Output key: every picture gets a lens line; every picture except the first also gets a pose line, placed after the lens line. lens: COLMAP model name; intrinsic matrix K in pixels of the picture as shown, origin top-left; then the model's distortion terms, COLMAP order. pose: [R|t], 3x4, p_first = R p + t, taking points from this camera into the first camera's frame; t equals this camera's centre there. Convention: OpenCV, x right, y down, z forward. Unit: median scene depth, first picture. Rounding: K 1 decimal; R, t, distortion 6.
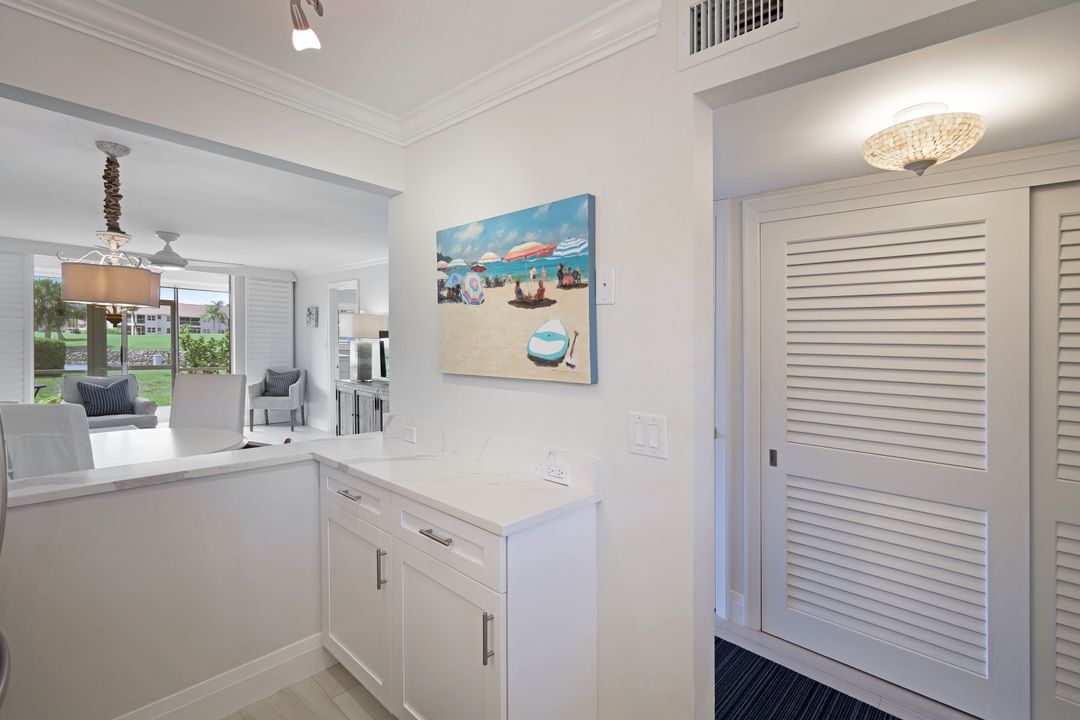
lens RADIAL K [[484.2, 0, 551.8], [0, 484.2, 341.7], [0, 0, 1]] dist [0.002365, 0.001212]
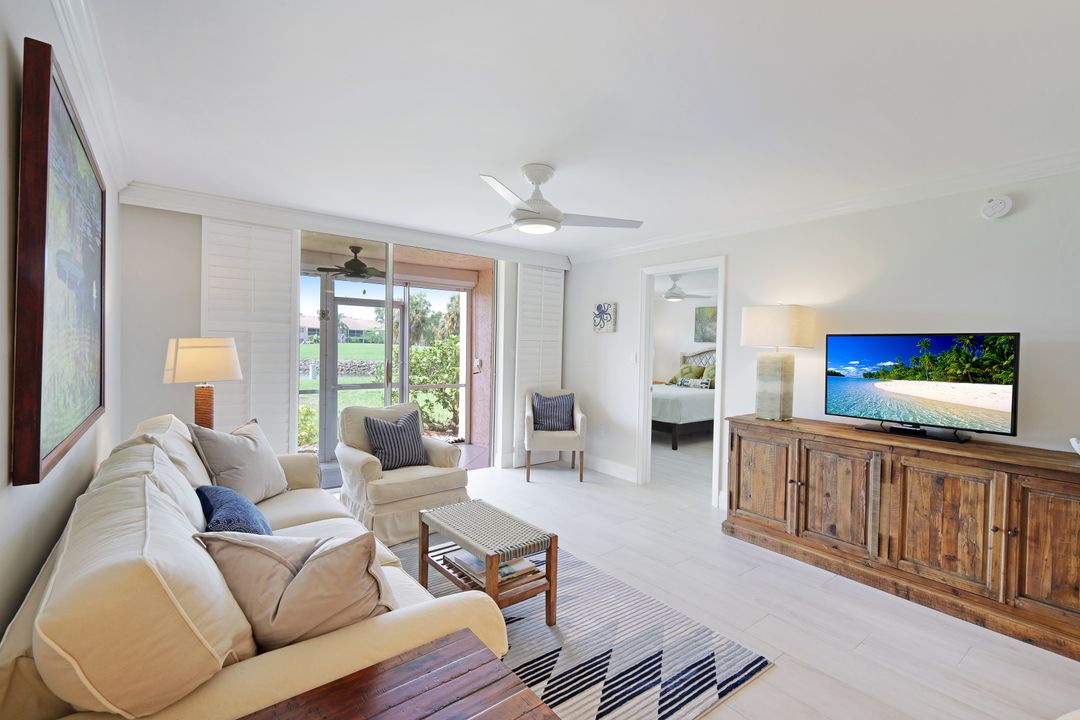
lens RADIAL K [[484.2, 0, 551.0], [0, 484.2, 343.6], [0, 0, 1]] dist [0.002365, 0.001212]
pose [[0.985692, -0.006768, -0.168418, -0.620267], [0.005259, 0.999942, -0.009407, -0.009157], [0.168472, 0.008386, 0.985671, 0.399869]]
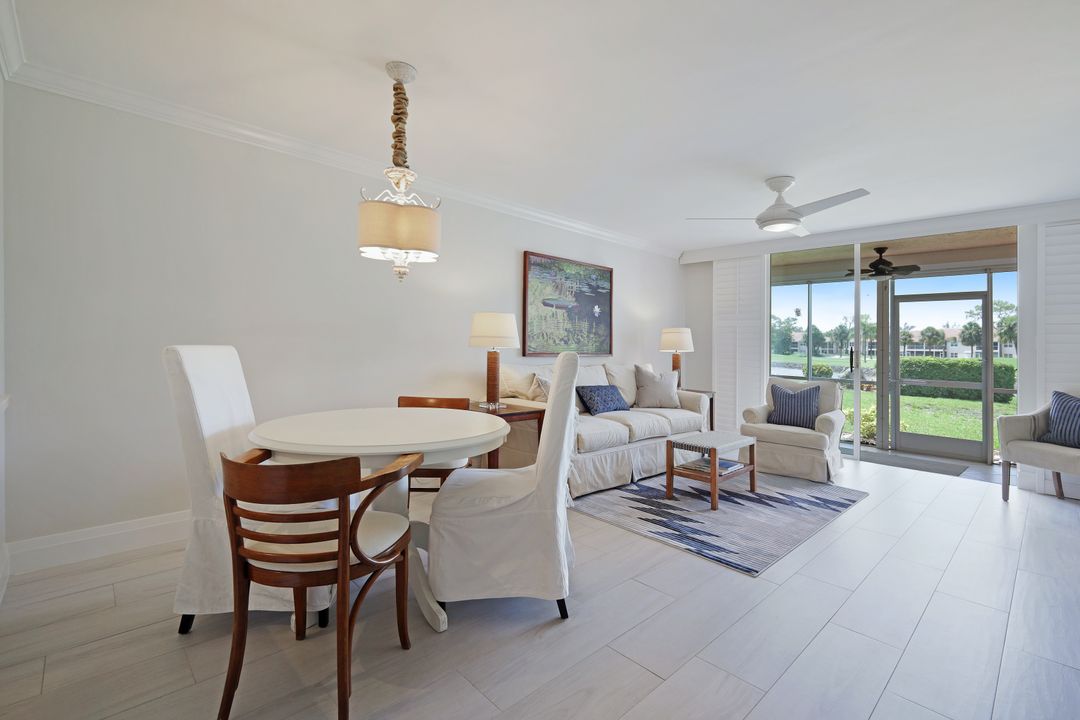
lens RADIAL K [[484.2, 0, 532.4], [0, 484.2, 326.9], [0, 0, 1]] dist [0.002365, 0.001212]
pose [[-0.079814, -0.066906, -0.994562, -0.052667], [-0.028557, 0.997489, -0.064811, 0.048472], [0.996401, 0.023229, -0.081525, 0.635149]]
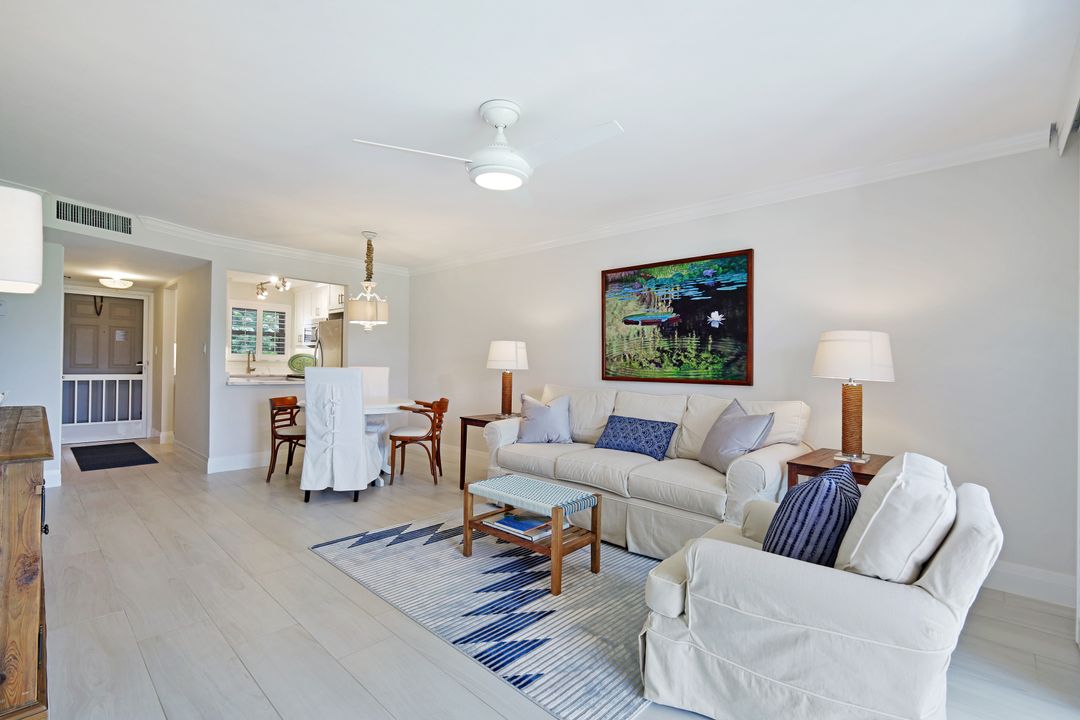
lens RADIAL K [[484.2, 0, 548.6], [0, 484.2, 361.8], [0, 0, 1]] dist [0.002365, 0.001212]
pose [[-0.999430, -0.032961, 0.007256, -0.777725], [-0.032884, 0.999405, 0.010429, 0.011156], [-0.007595, 0.010185, -0.999919, 1.346765]]
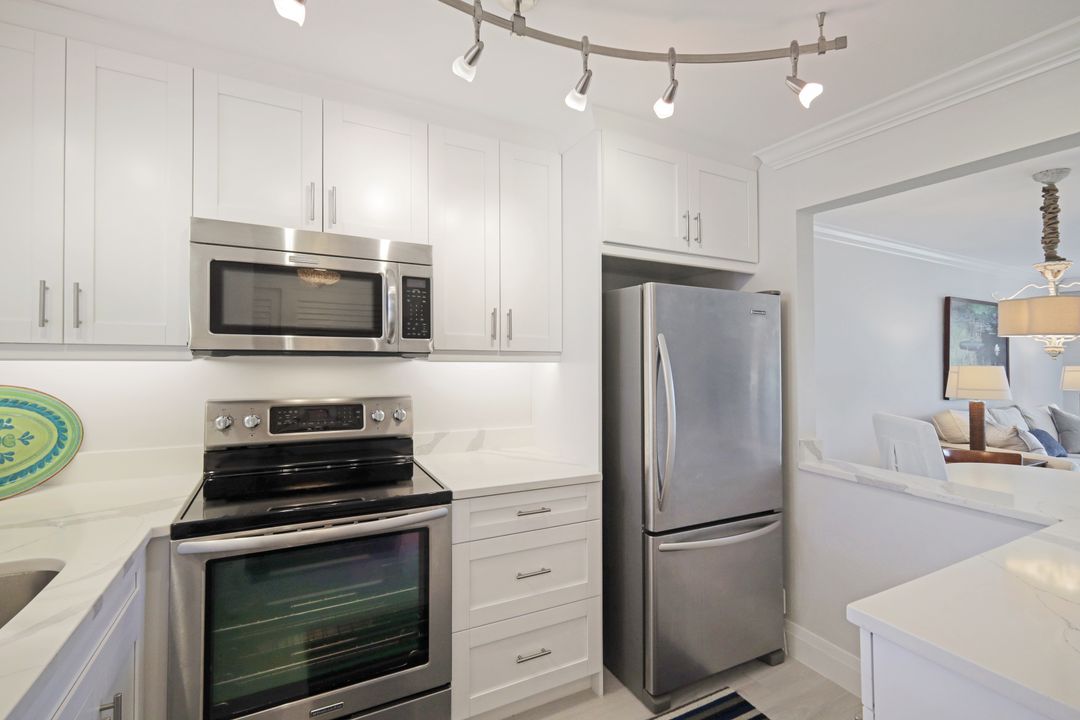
lens RADIAL K [[484.2, 0, 539.1], [0, 484.2, 350.1], [0, 0, 1]] dist [0.002365, 0.001212]
pose [[-0.339665, -0.033480, -0.939950, 0.164079], [-0.032012, 0.999199, -0.024022, 0.002907], [0.940002, 0.021930, -0.340465, 0.179205]]
